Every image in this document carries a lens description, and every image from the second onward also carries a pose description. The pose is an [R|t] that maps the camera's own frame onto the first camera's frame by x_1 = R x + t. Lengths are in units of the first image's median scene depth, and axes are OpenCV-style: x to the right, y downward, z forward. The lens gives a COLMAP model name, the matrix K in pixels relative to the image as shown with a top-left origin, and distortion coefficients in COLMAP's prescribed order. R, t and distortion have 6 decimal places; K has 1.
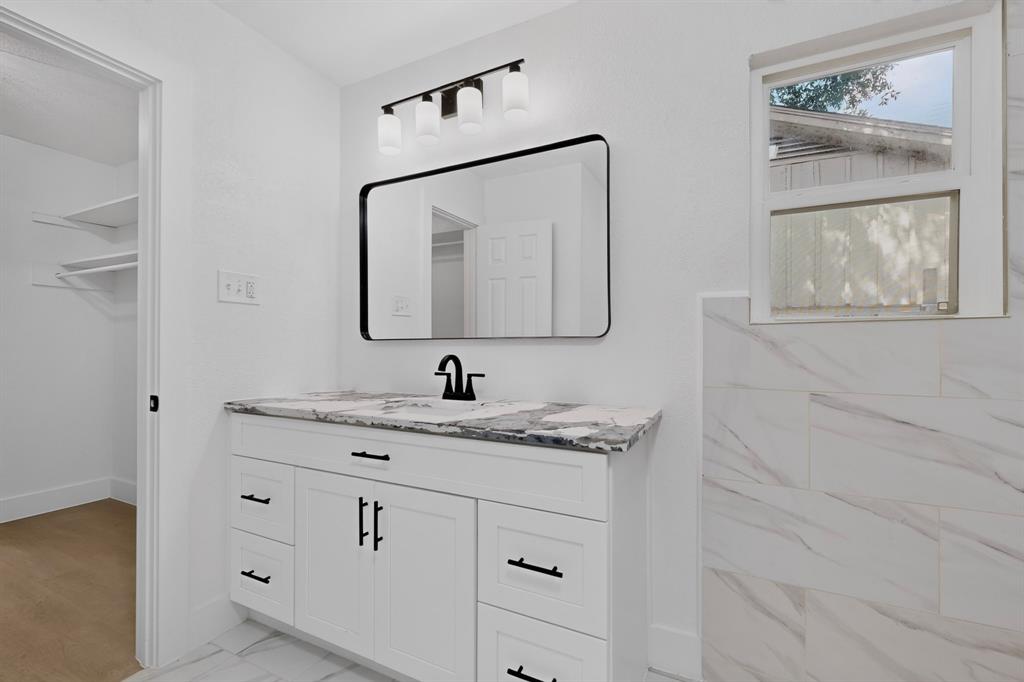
lens RADIAL K [[445.3, 0, 516.7], [0, 445.3, 341.3], [0, 0, 1]] dist [-0.001689, 0.000439]
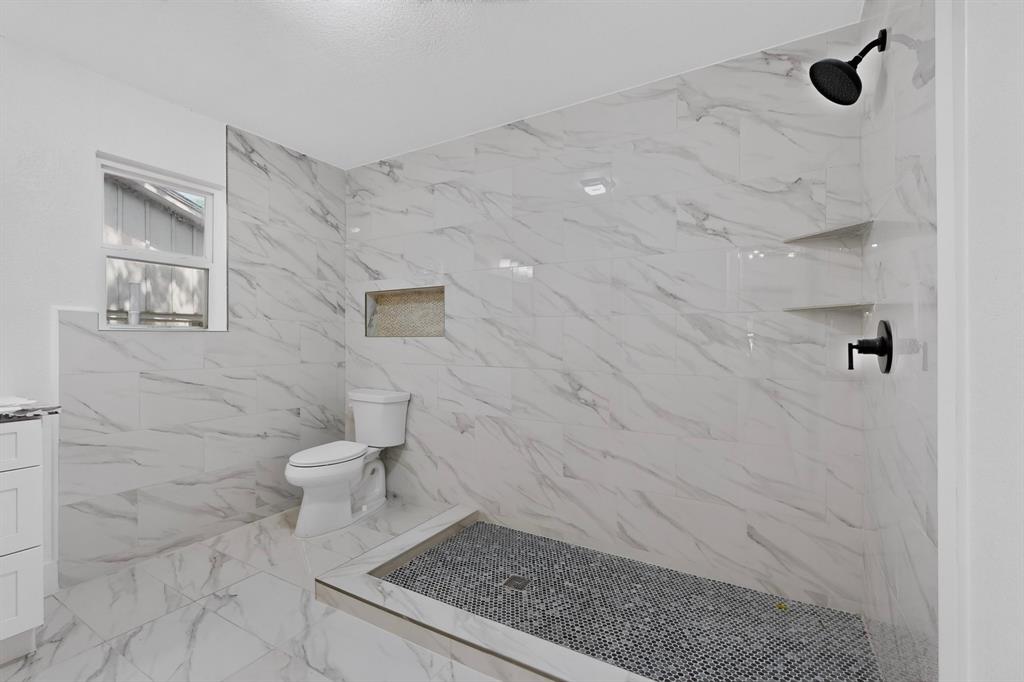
lens RADIAL K [[445.3, 0, 507.1], [0, 445.3, 343.5], [0, 0, 1]] dist [-0.001689, 0.000439]
pose [[0.071654, -0.002484, 0.997426, -0.925804], [-0.000593, 0.999997, 0.002533, 0.001312], [-0.997429, -0.000773, 0.071652, -0.510929]]
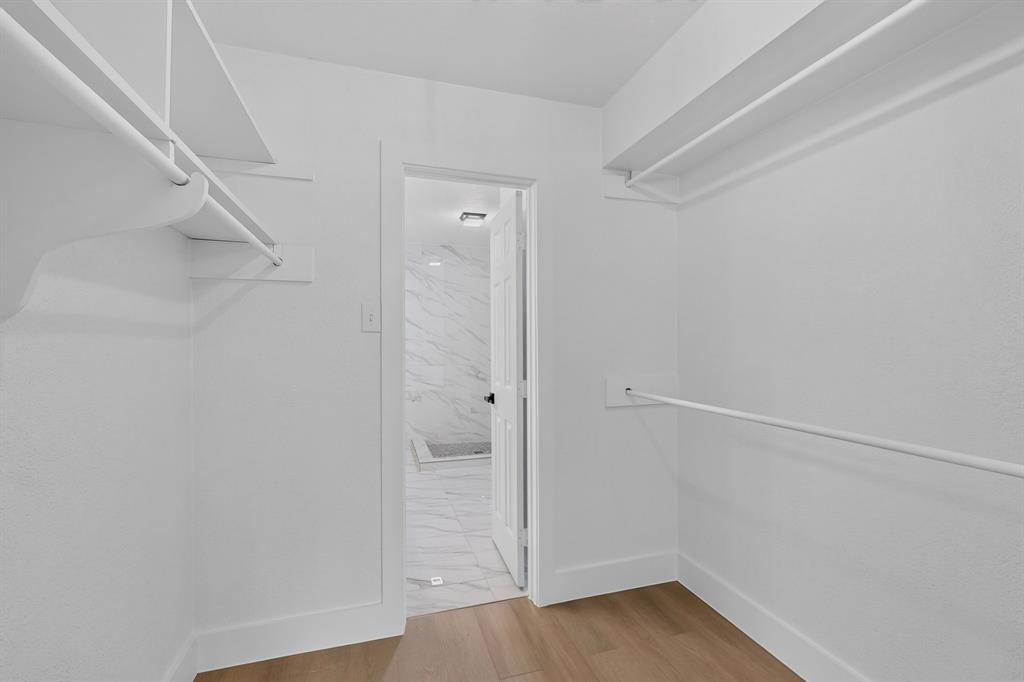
lens RADIAL K [[445.3, 0, 511.5], [0, 445.3, 340.3], [0, 0, 1]] dist [-0.001689, 0.000439]
pose [[-0.687107, -0.000931, 0.726556, -2.313744], [-0.004397, 0.999986, -0.002877, -0.103810], [-0.726543, -0.005171, -0.687102, 1.952725]]
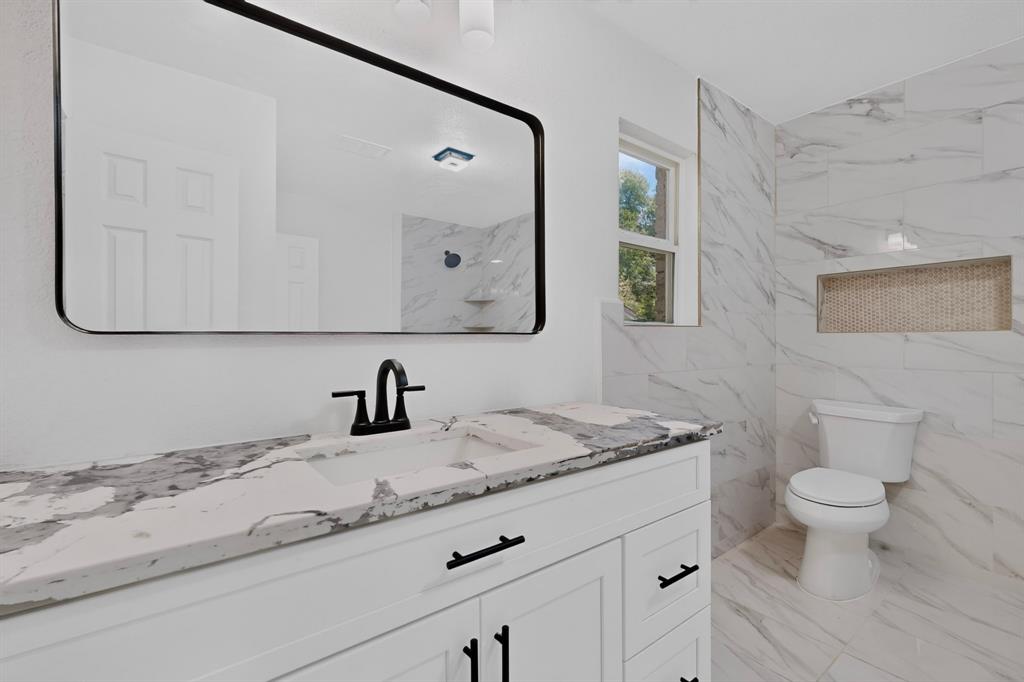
lens RADIAL K [[445.3, 0, 507.6], [0, 445.3, 343.3], [0, 0, 1]] dist [-0.001689, 0.000439]
pose [[0.447559, -0.004741, 0.894242, -0.828912], [0.000833, 0.999988, 0.004884, 0.006464], [-0.894254, -0.001441, 0.447557, 0.769327]]
